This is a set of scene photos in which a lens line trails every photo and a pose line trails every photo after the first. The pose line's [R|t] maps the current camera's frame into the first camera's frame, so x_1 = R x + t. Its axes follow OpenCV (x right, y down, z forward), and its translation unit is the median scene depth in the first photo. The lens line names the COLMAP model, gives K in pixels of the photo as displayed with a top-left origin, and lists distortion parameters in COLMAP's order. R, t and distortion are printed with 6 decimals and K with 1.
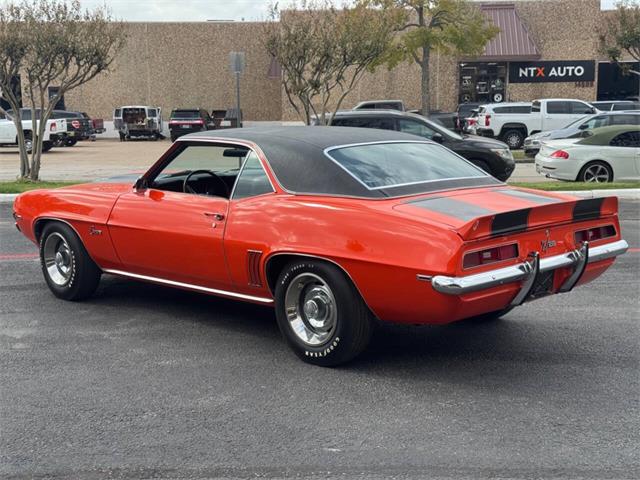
lens RADIAL K [[895.2, 0, 320.0], [0, 895.2, 236.5], [0, 0, 1]] dist [0.090308, 0.000000]
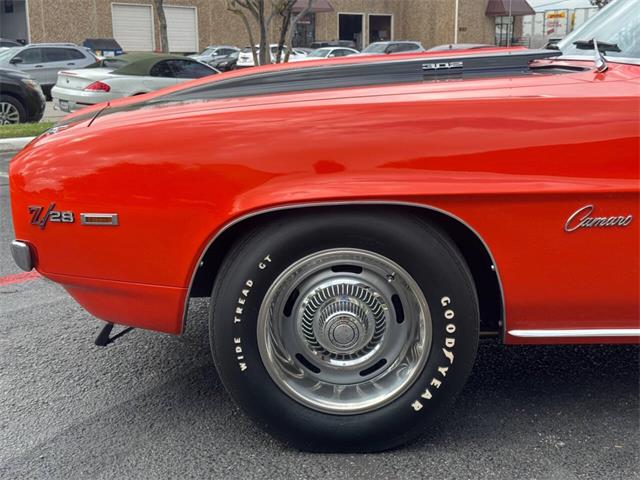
lens RADIAL K [[895.2, 0, 320.5], [0, 895.2, 238.0], [0, 0, 1]] dist [0.090308, 0.000000]
pose [[0.711228, -0.135182, 0.689841, -0.548594], [0.097318, 0.990821, 0.093827, -0.039232], [-0.696193, 0.000401, 0.717855, 0.859925]]
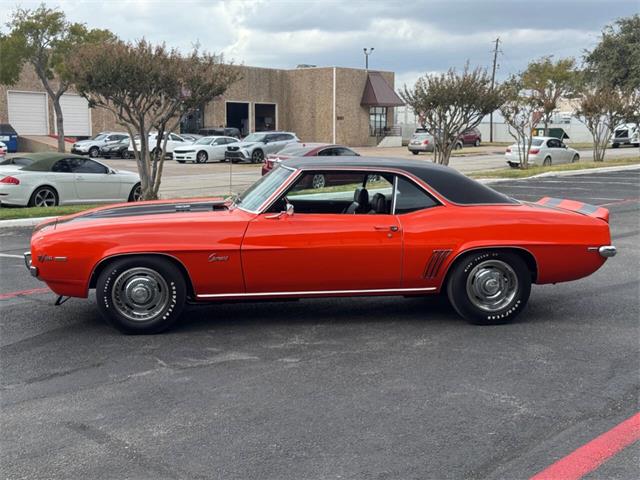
lens RADIAL K [[883.0, 0, 324.7], [0, 883.0, 244.9], [0, 0, 1]] dist [0.114548, 0.000000]
pose [[0.620508, -0.084470, 0.779638, -0.996764], [0.098537, 0.994701, 0.029347, -0.039330], [-0.777985, 0.058613, 0.625543, 0.260872]]
